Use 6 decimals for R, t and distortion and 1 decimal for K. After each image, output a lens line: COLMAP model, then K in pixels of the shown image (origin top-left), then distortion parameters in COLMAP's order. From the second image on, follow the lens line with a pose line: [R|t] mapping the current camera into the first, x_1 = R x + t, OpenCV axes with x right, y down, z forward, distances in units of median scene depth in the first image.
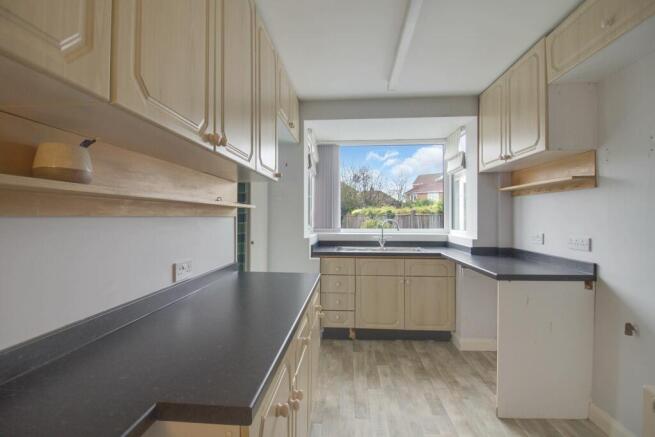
lens RADIAL K [[304.8, 0, 327.5], [0, 304.8, 218.5], [0, 0, 1]] dist [0.000194, 0.000002]
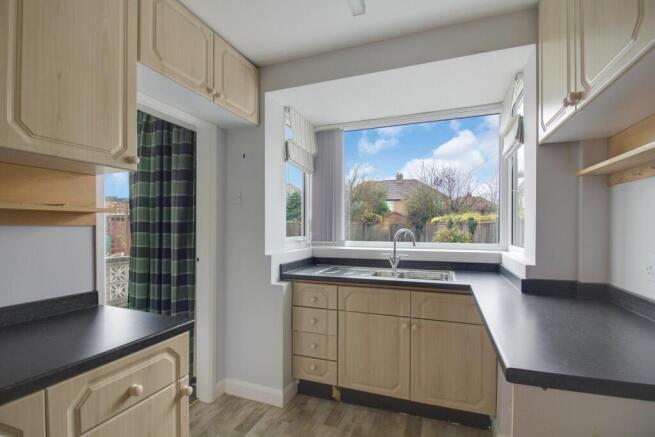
lens RADIAL K [[308.8, 0, 327.4], [0, 308.8, 230.2], [0, 0, 1]] dist [-0.011302, -0.000373]
pose [[0.957239, 0.001186, -0.289295, 0.268799], [0.001374, 0.999962, 0.008646, -0.000737], [0.289294, -0.008674, 0.957201, 0.326055]]
